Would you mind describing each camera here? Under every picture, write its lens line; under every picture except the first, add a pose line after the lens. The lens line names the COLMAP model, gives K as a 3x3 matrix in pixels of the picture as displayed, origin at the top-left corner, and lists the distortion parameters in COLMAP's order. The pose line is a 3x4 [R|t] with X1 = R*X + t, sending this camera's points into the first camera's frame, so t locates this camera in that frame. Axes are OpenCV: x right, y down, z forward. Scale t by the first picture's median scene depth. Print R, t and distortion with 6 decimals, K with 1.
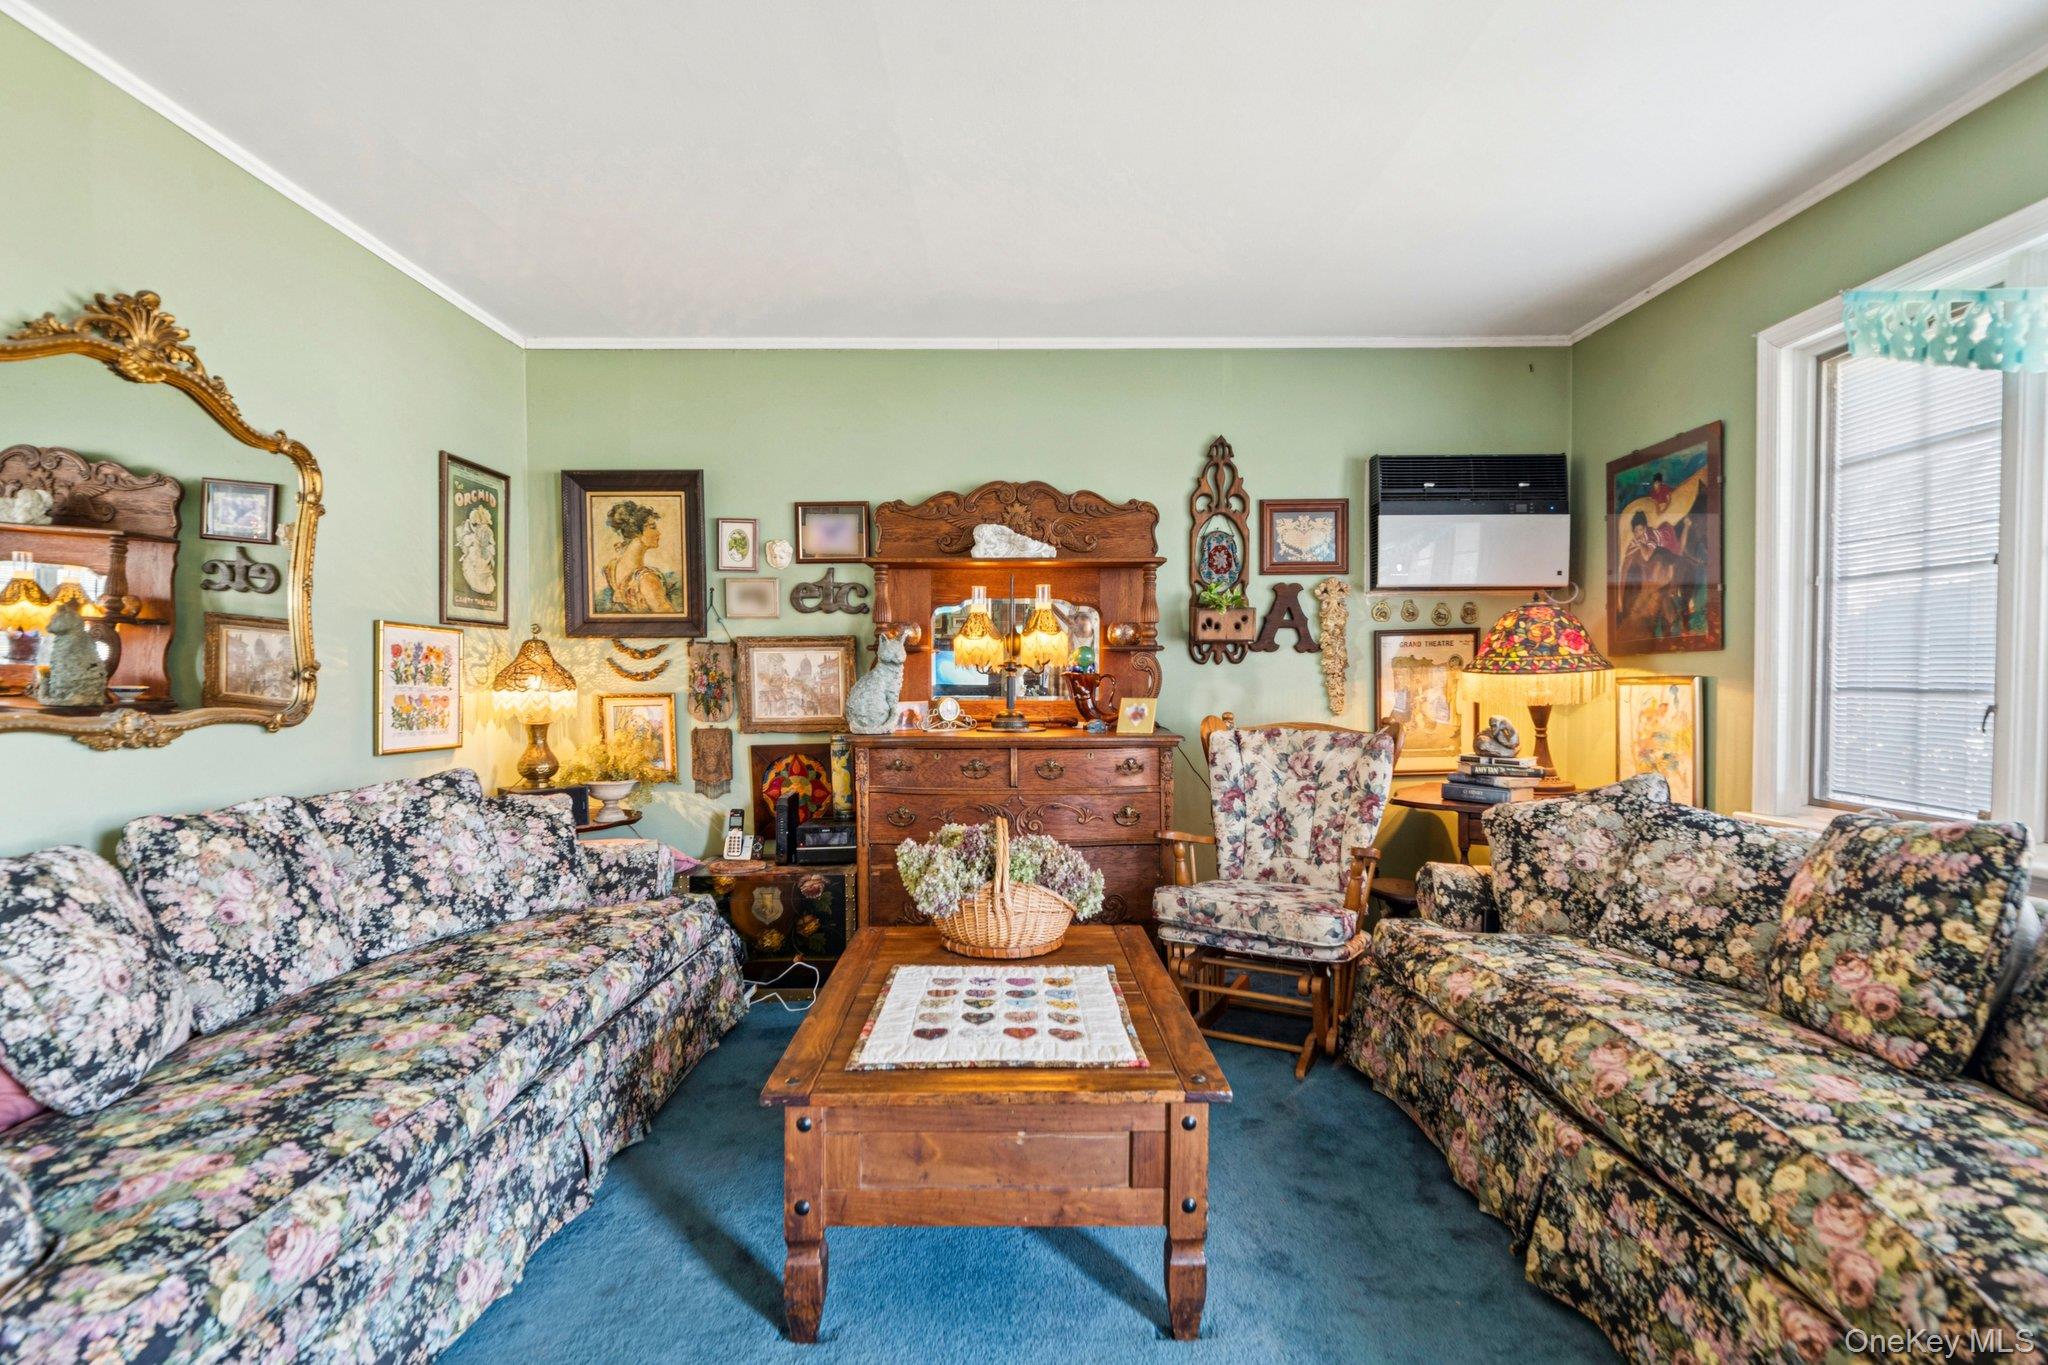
lens RADIAL K [[986.8, 0, 1025.6], [0, 986.8, 699.4], [0, 0, 1]] dist [0.003861, -0.003711]
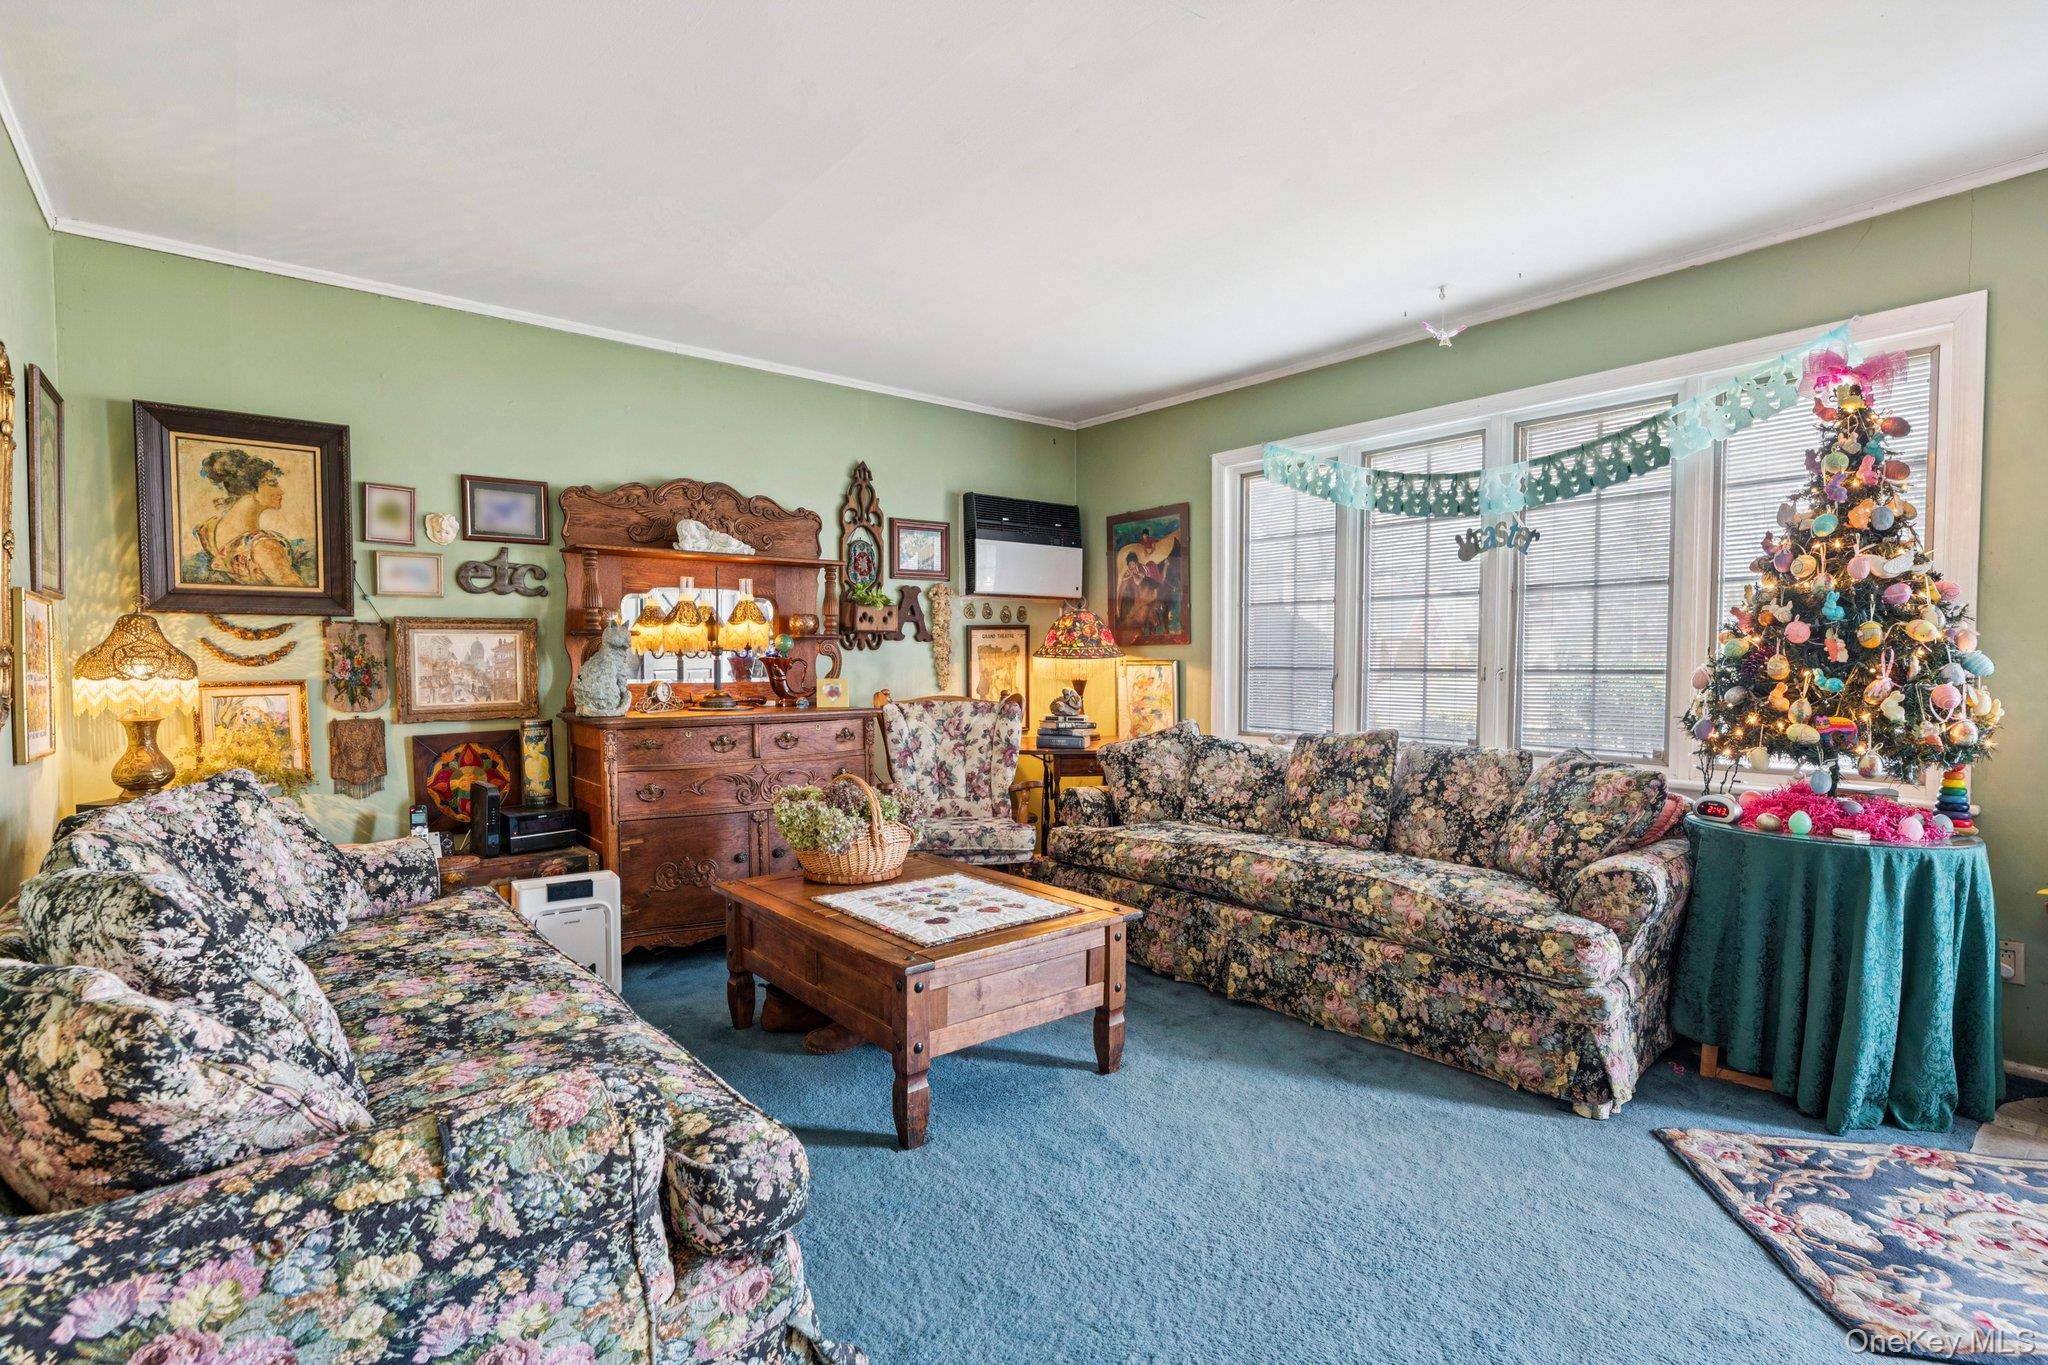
lens RADIAL K [[986.8, 0, 1025.6], [0, 986.8, 699.4], [0, 0, 1]] dist [0.003861, -0.003711]
pose [[0.771626, -0.025768, 0.635555, -0.454987], [0.014850, 0.999637, 0.022500, 0.000488], [-0.635904, -0.007924, 0.771728, -0.070716]]
